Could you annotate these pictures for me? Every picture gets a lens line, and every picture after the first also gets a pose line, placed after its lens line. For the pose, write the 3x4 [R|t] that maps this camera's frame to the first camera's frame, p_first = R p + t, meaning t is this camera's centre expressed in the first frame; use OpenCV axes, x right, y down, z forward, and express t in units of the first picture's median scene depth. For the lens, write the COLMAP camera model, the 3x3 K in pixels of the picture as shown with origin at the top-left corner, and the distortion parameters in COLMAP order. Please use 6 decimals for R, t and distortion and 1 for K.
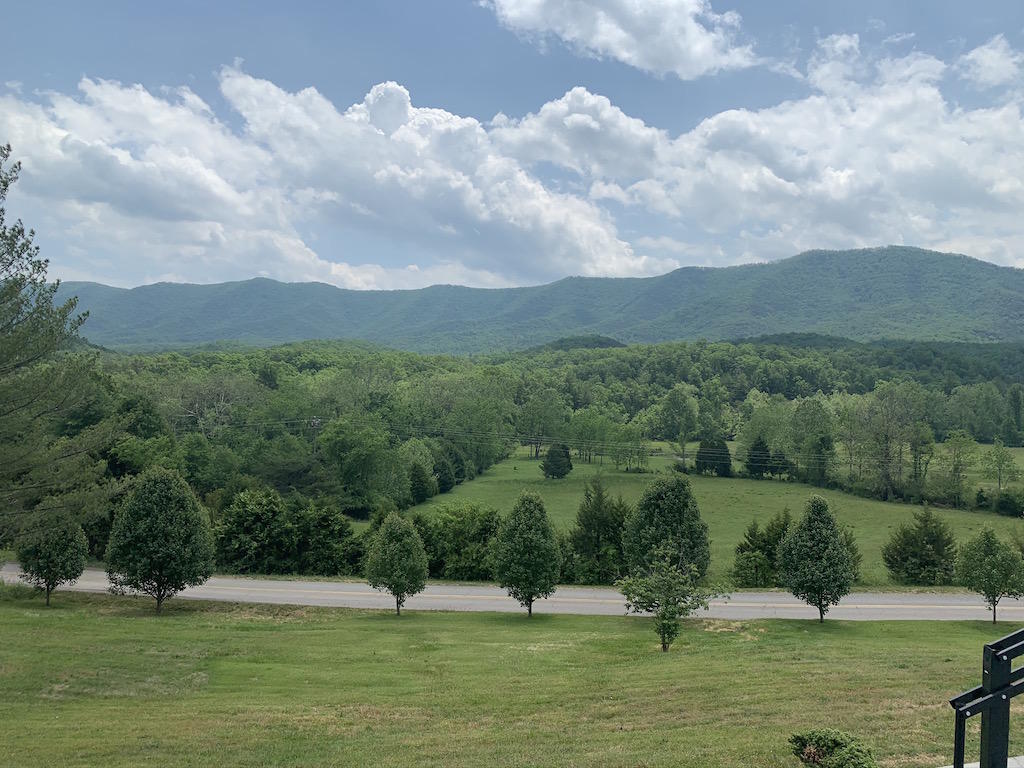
lens RADIAL K [[823.4, 0, 512.0], [0, 823.4, 384.0], [0, 0, 1]] dist [0.092767, -0.172246]
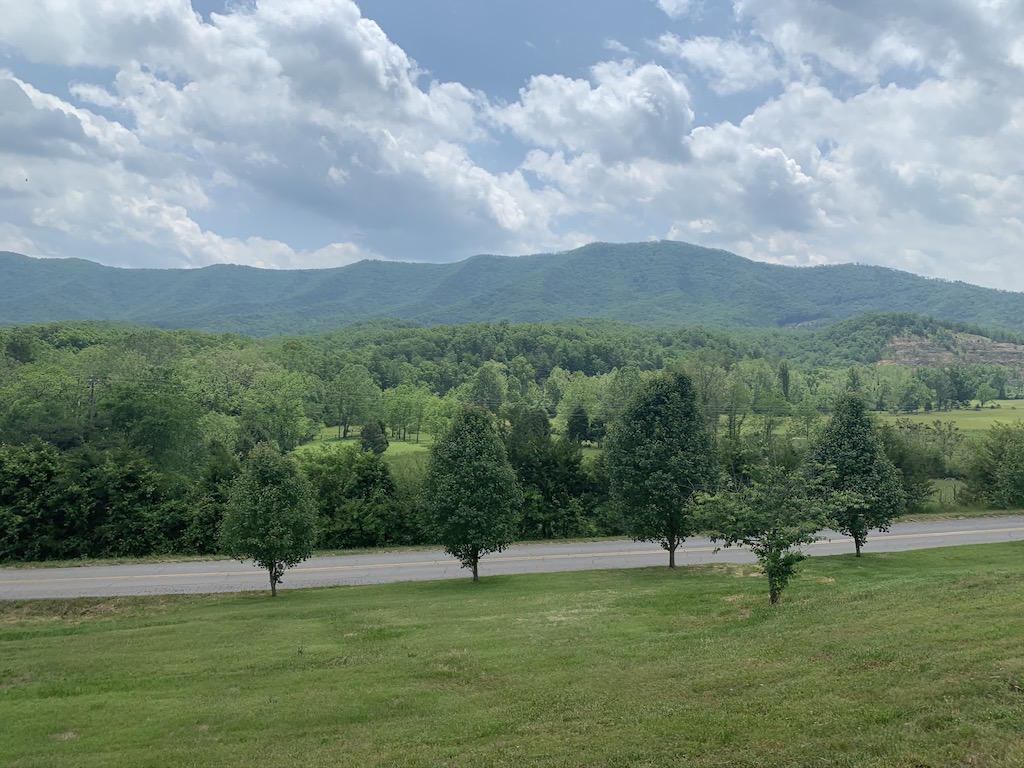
lens RADIAL K [[771.3, 0, 498.5], [0, 771.3, 384.3], [0, 0, 1]] dist [0.028240, -0.003175]
pose [[0.963126, -0.007182, 0.268954, -0.036224], [0.008671, 0.999953, -0.004347, 0.031718], [-0.268910, 0.006519, 0.963143, 0.098910]]
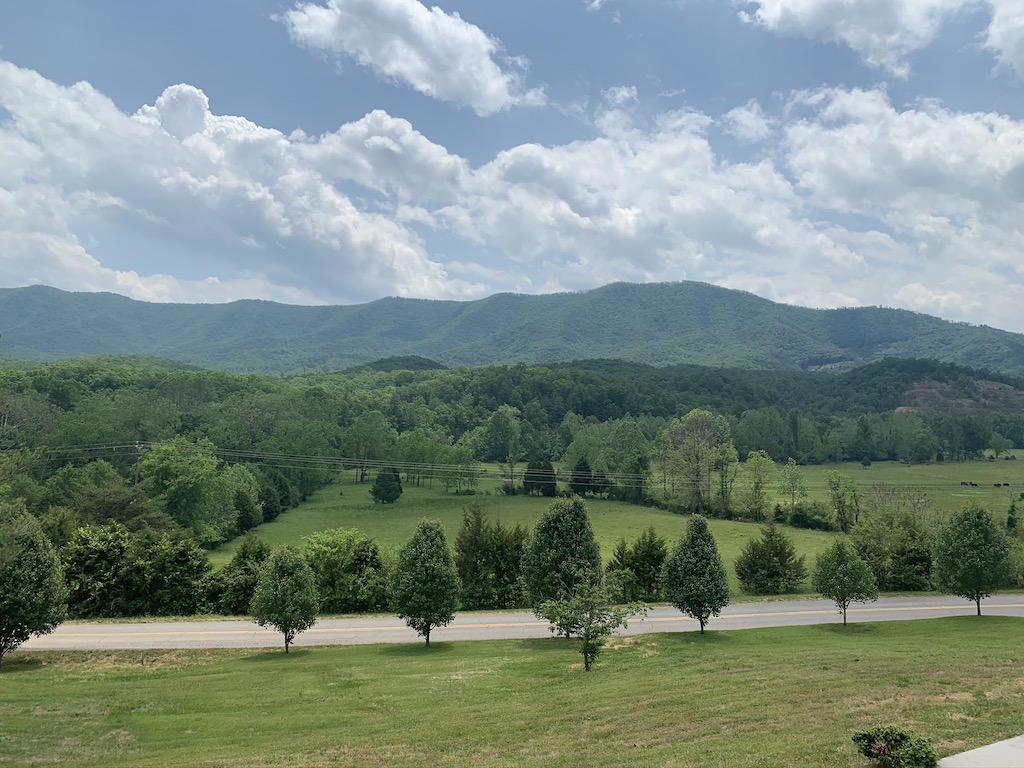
lens RADIAL K [[827.2, 0, 511.5], [0, 827.2, 358.5], [0, 0, 1]] dist [0.044857, -0.059833]
pose [[0.970735, 0.019361, 0.239370, -0.034130], [-0.006180, 0.998429, -0.055695, -0.002362], [-0.240073, 0.052586, 0.969330, -0.002481]]
